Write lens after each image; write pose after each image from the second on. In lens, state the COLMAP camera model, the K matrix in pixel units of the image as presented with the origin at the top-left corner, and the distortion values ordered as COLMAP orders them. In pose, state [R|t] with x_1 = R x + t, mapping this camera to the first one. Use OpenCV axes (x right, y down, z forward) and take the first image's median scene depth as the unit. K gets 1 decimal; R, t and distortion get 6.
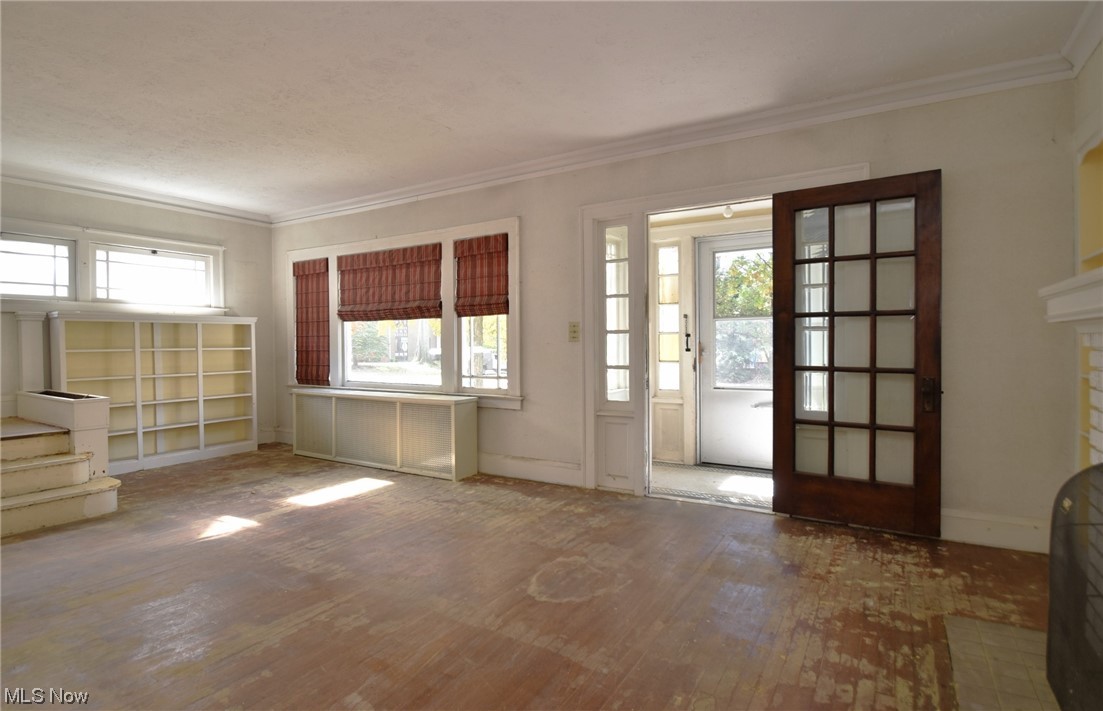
lens RADIAL K [[563.2, 0, 526.8], [0, 563.2, 353.8], [0, 0, 1]] dist [-0.003382, -0.000469]
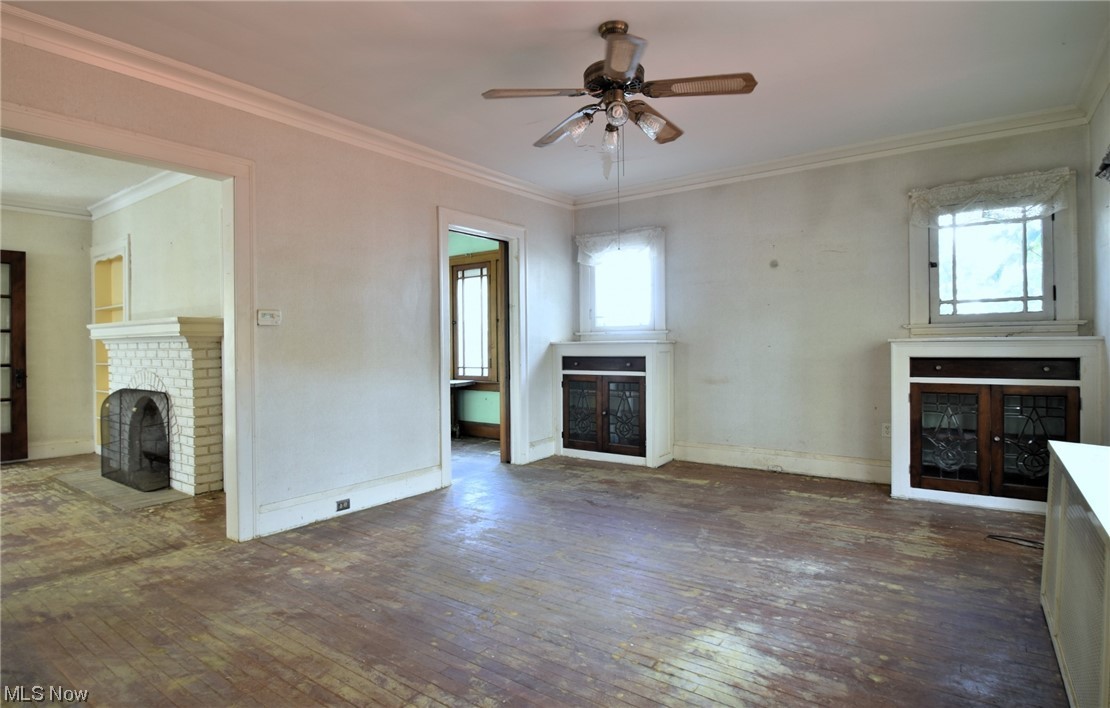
lens RADIAL K [[585.7, 0, 556.7], [0, 585.7, 343.1], [0, 0, 1]] dist [-0.030353, -0.001233]
pose [[0.040653, 0.005128, 0.999160, -0.626151], [0.029021, 0.999559, -0.006310, 0.014668], [-0.998752, 0.029253, 0.040486, -0.471279]]
